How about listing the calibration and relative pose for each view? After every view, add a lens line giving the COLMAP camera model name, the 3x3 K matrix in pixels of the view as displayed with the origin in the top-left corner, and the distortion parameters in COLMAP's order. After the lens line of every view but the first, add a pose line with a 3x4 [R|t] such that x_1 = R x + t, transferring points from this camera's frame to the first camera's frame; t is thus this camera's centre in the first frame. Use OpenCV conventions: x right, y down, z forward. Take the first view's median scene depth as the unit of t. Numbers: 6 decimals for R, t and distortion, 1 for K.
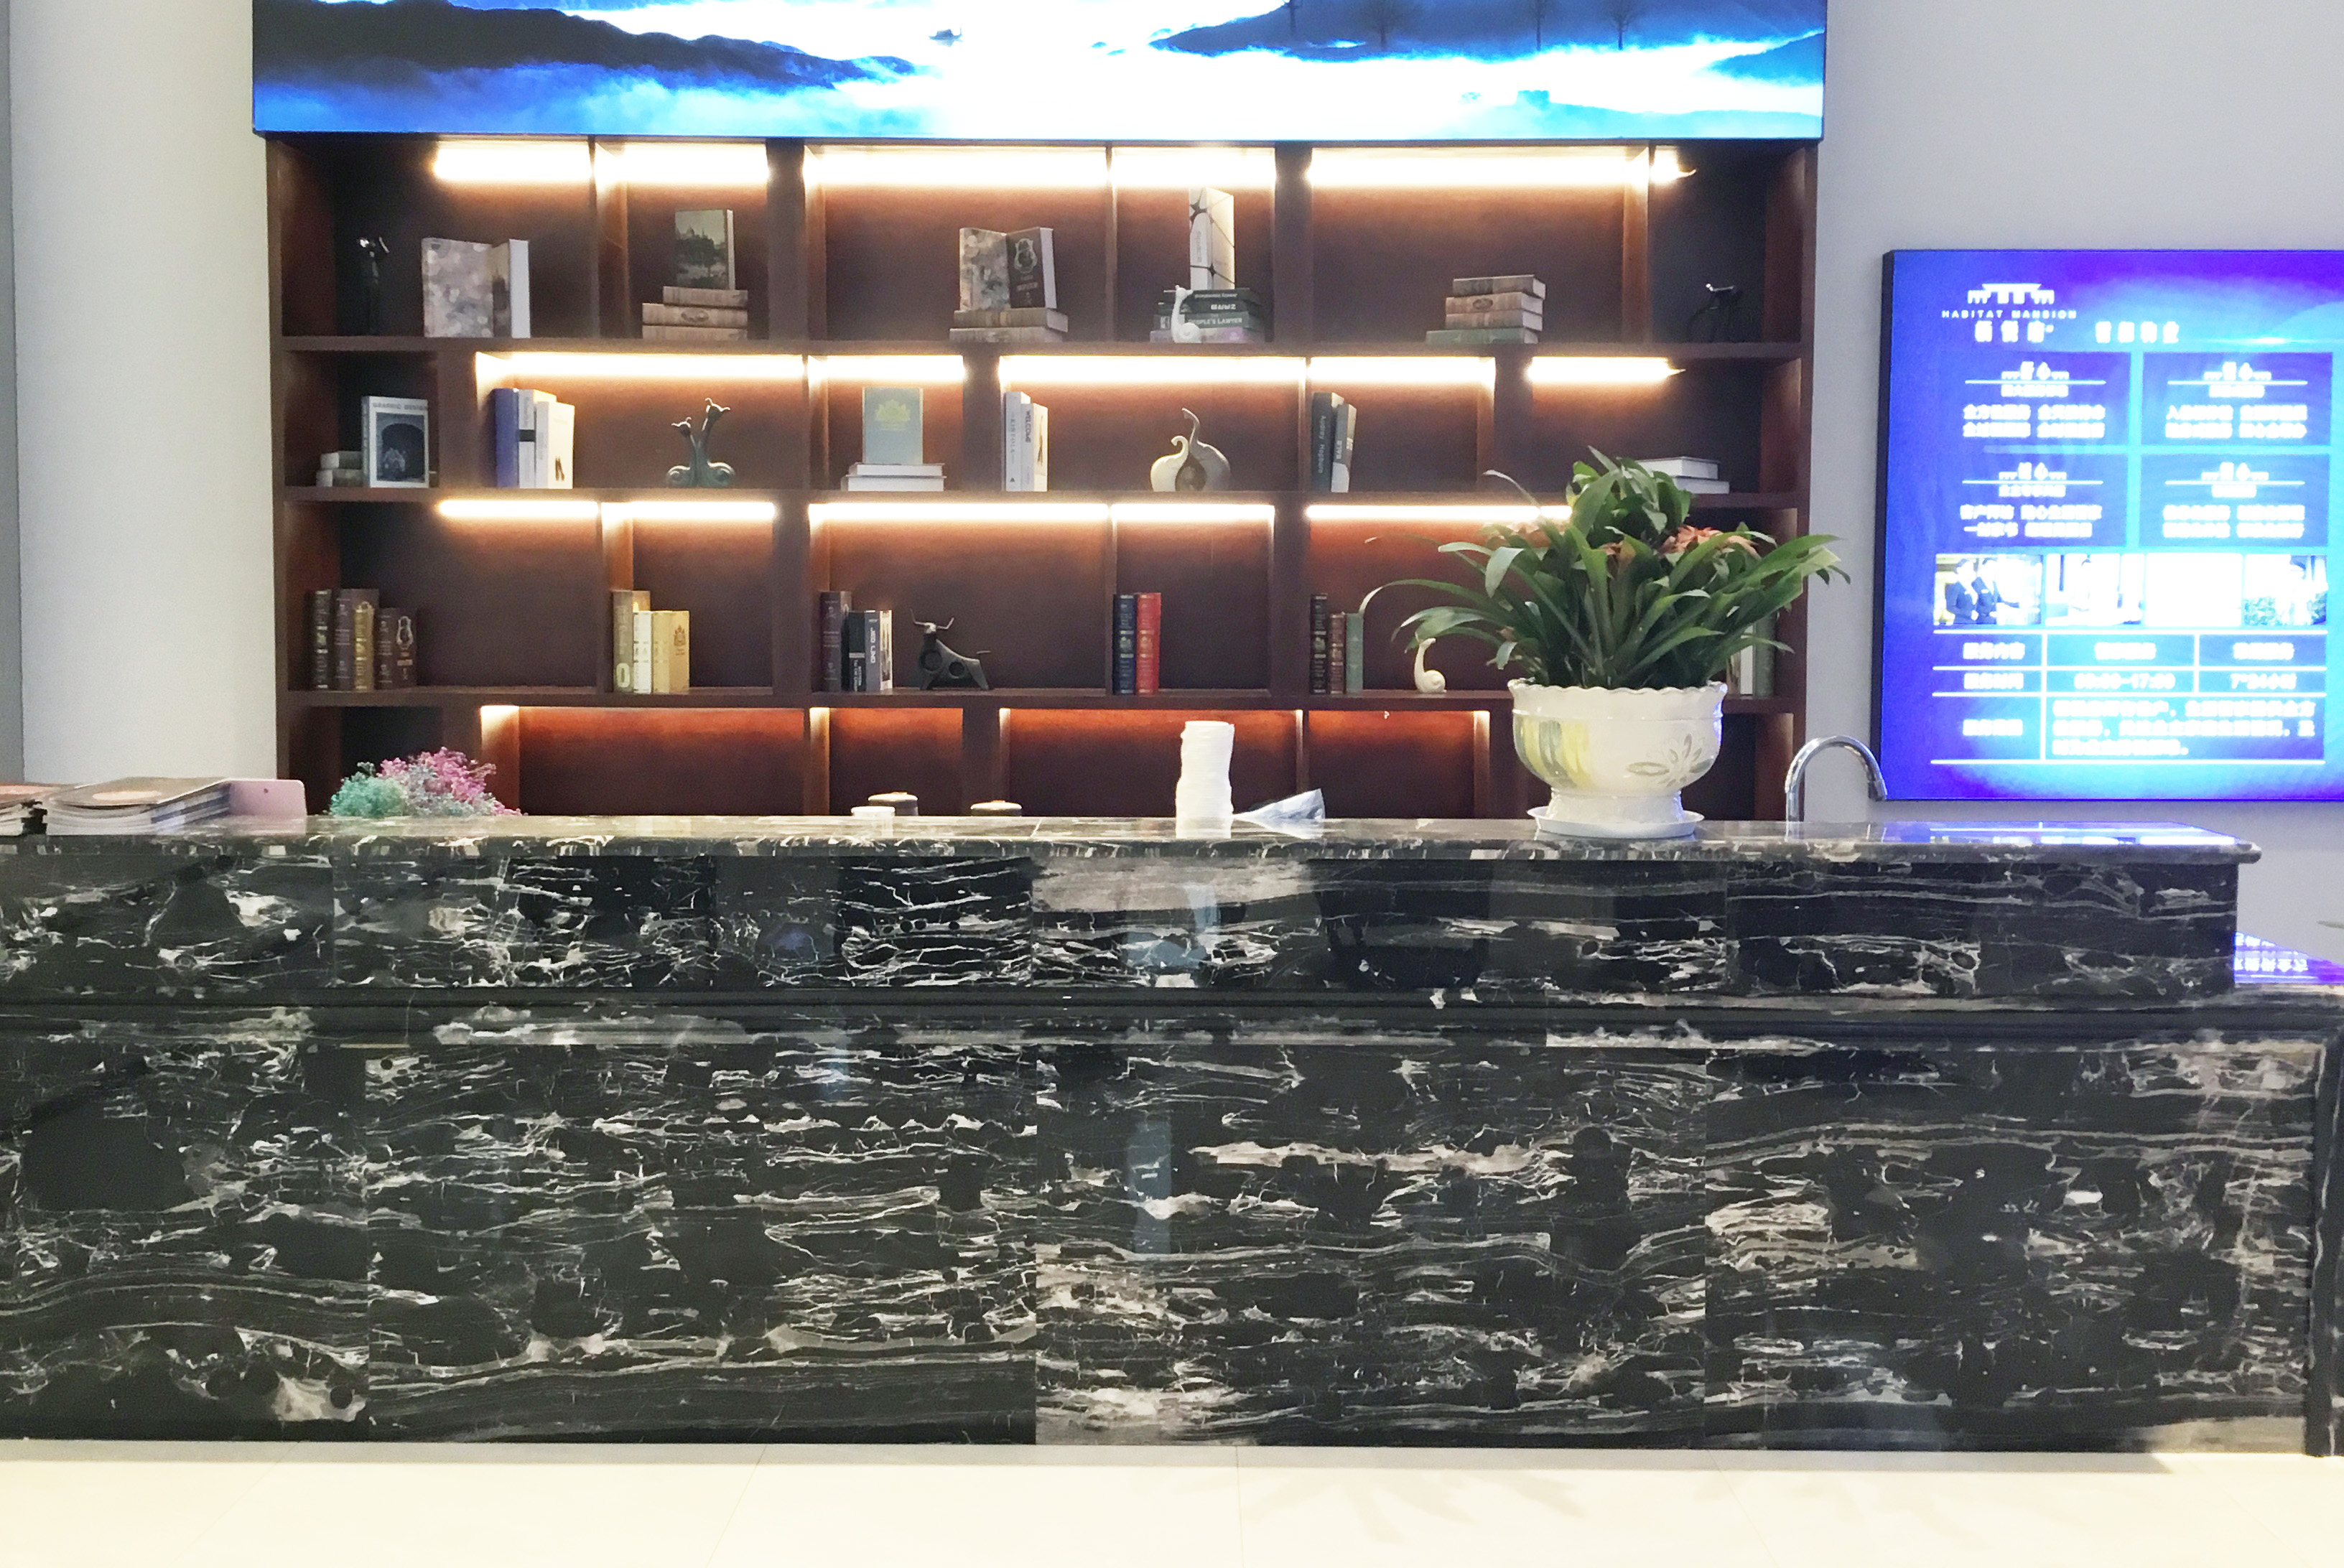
lens RADIAL K [[2123.2, 0, 1171.7], [0, 2123.2, 773.3], [0, 0, 1]] dist [0.035451, 0.002490]
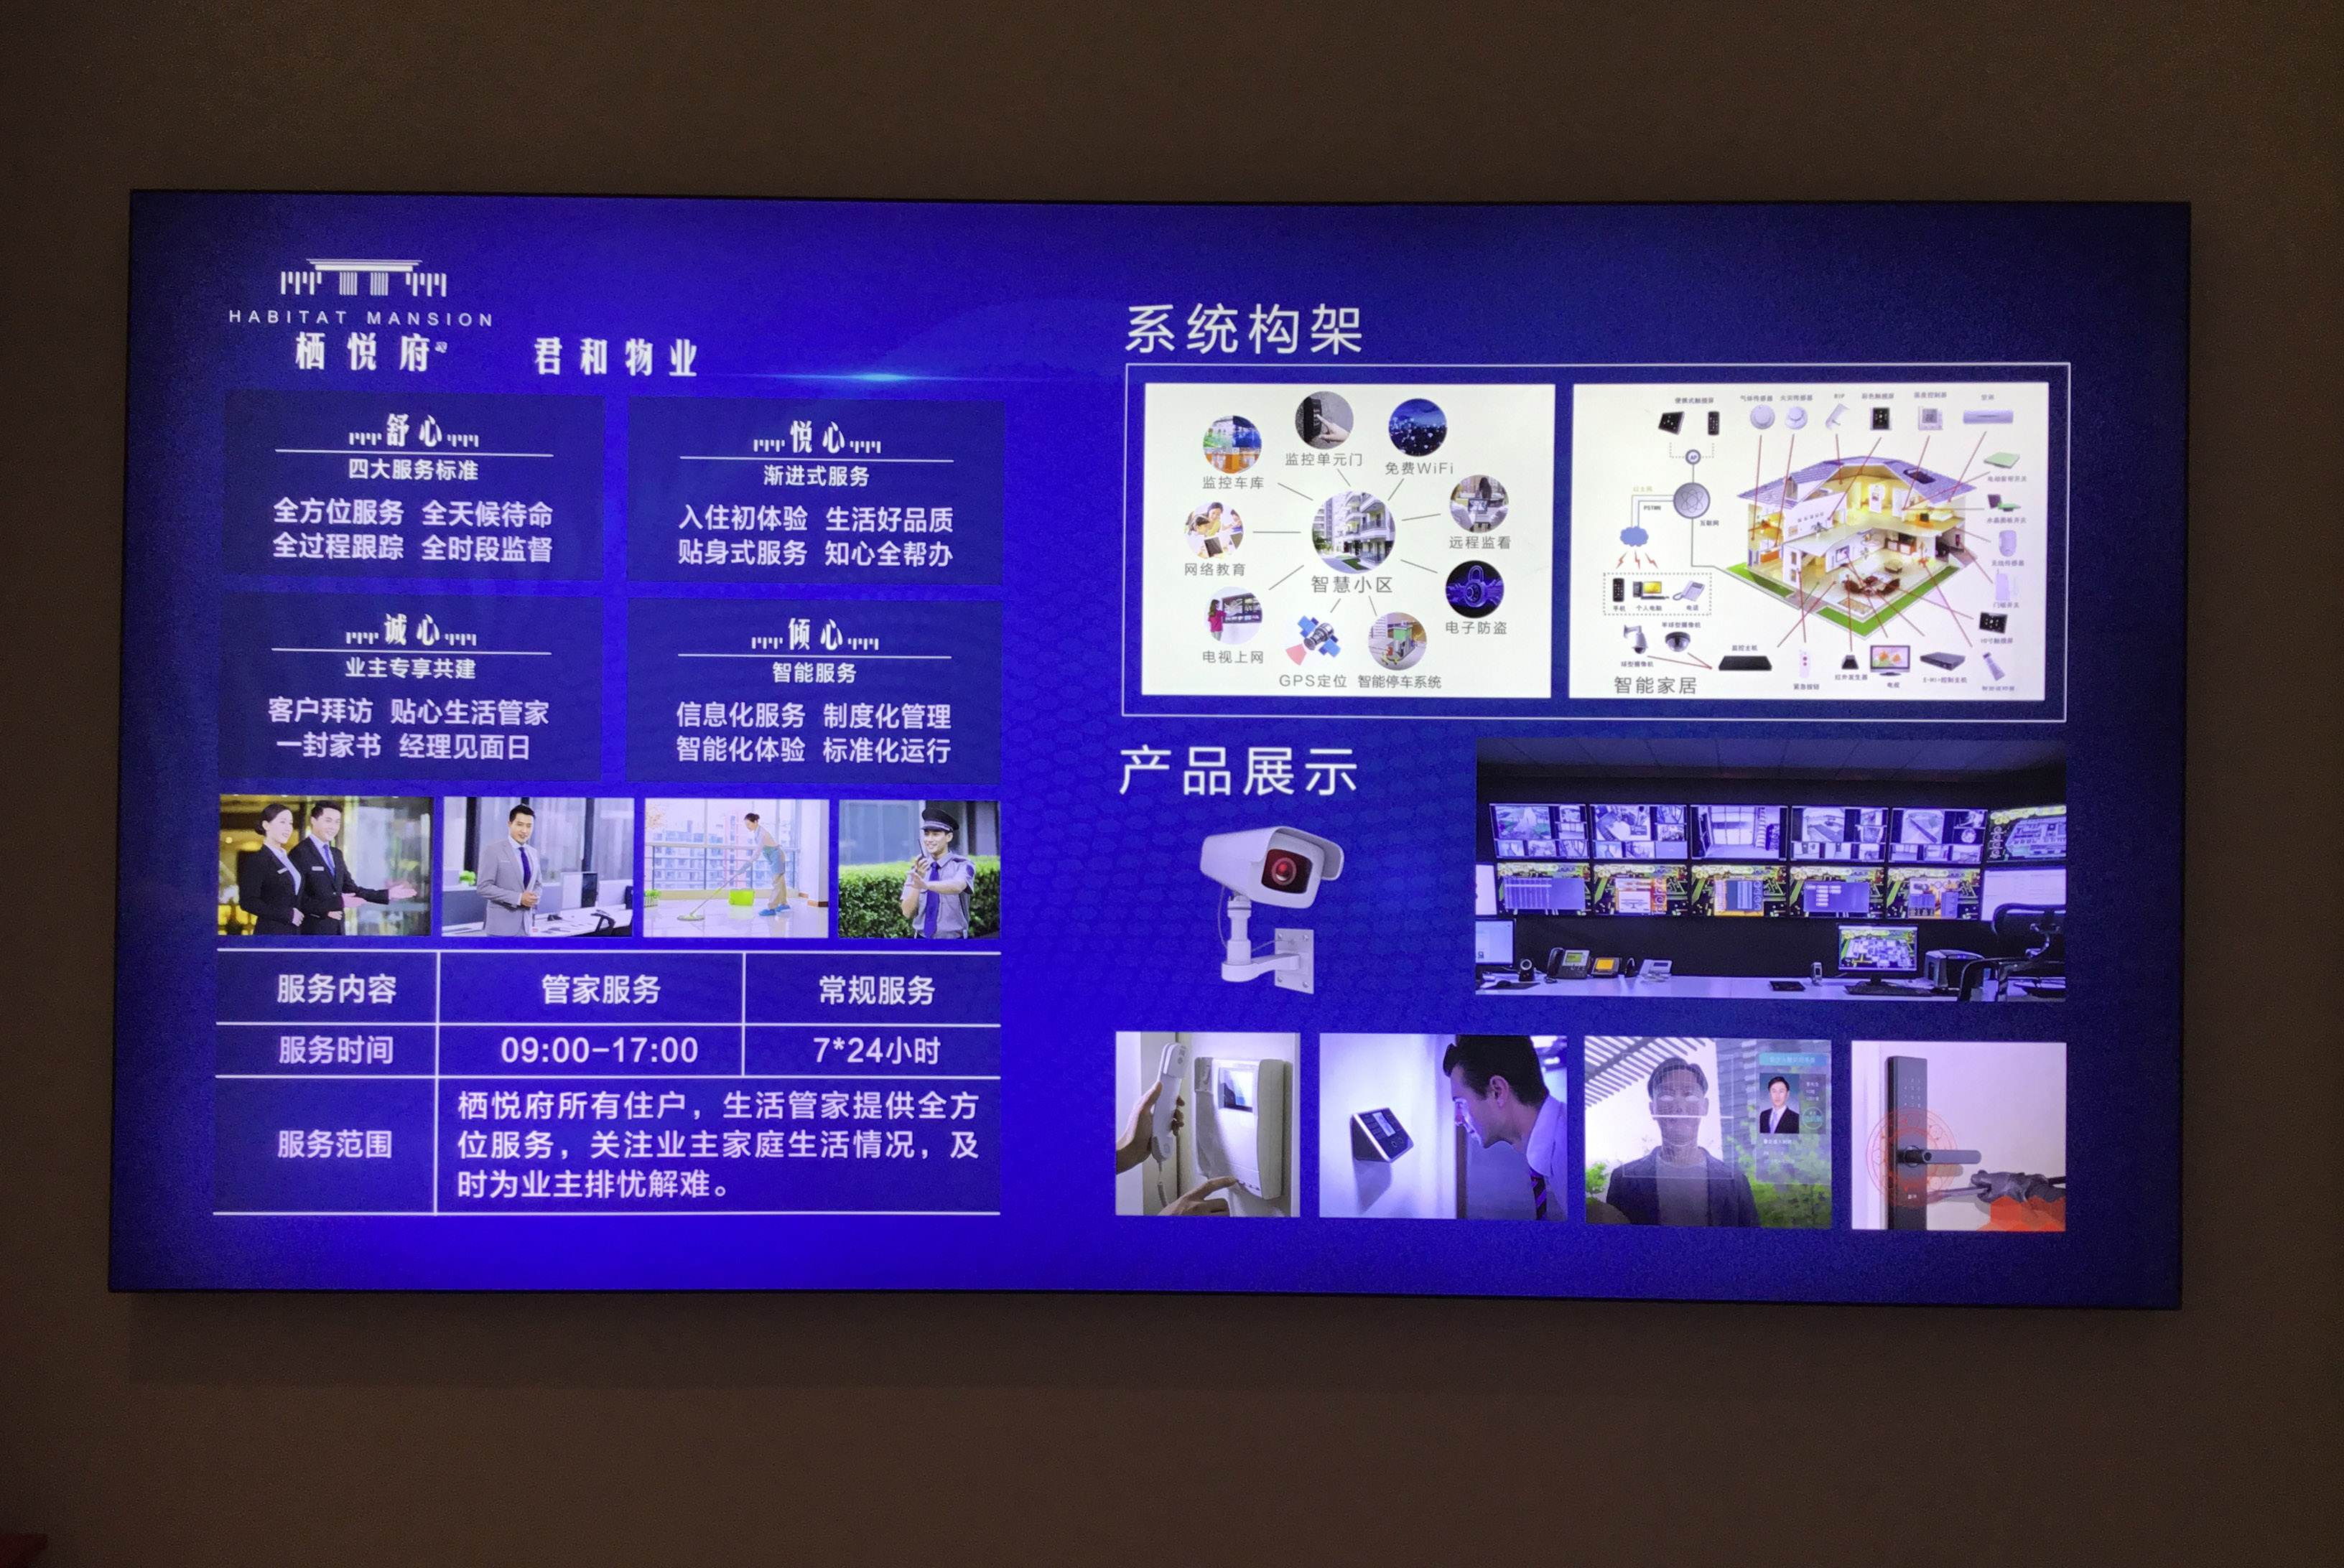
lens RADIAL K [[2123.2, 0, 1172.5], [0, 2123.2, 794.1], [0, 0, 1]] dist [0.035451, 0.002490]
pose [[0.999953, 0.003000, 0.009193, 0.575183], [-0.002568, 0.998908, -0.046653, -0.079980], [-0.009323, 0.046627, 0.998869, 0.501233]]
